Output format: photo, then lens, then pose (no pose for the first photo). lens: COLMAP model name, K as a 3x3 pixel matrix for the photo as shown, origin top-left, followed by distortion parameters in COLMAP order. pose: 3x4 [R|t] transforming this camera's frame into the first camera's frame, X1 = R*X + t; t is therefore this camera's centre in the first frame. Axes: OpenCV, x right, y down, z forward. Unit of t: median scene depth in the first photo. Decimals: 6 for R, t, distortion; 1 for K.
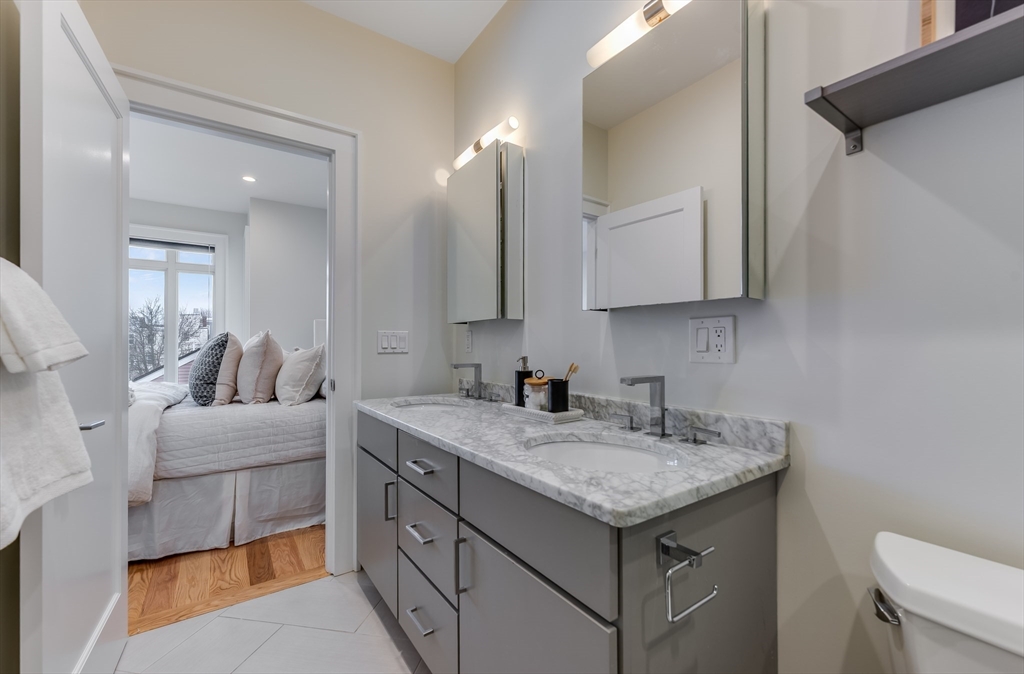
lens RADIAL K [[401.9, 0, 515.7], [0, 401.9, 343.8], [0, 0, 1]] dist [0.000087, 0.000011]
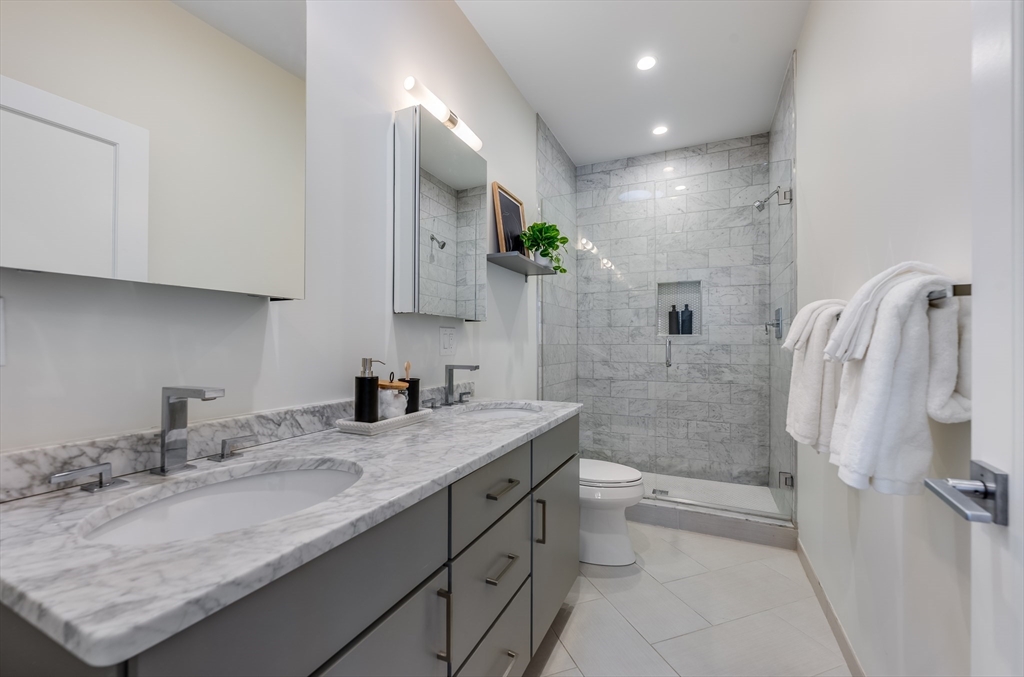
lens RADIAL K [[401.9, 0, 515.7], [0, 401.9, 345.3], [0, 0, 1]] dist [0.000087, 0.000011]
pose [[-0.520090, 0.010265, 0.854050, -0.752650], [-0.001049, 0.999919, -0.012657, 0.020797], [-0.854111, -0.007479, -0.520037, 1.145880]]
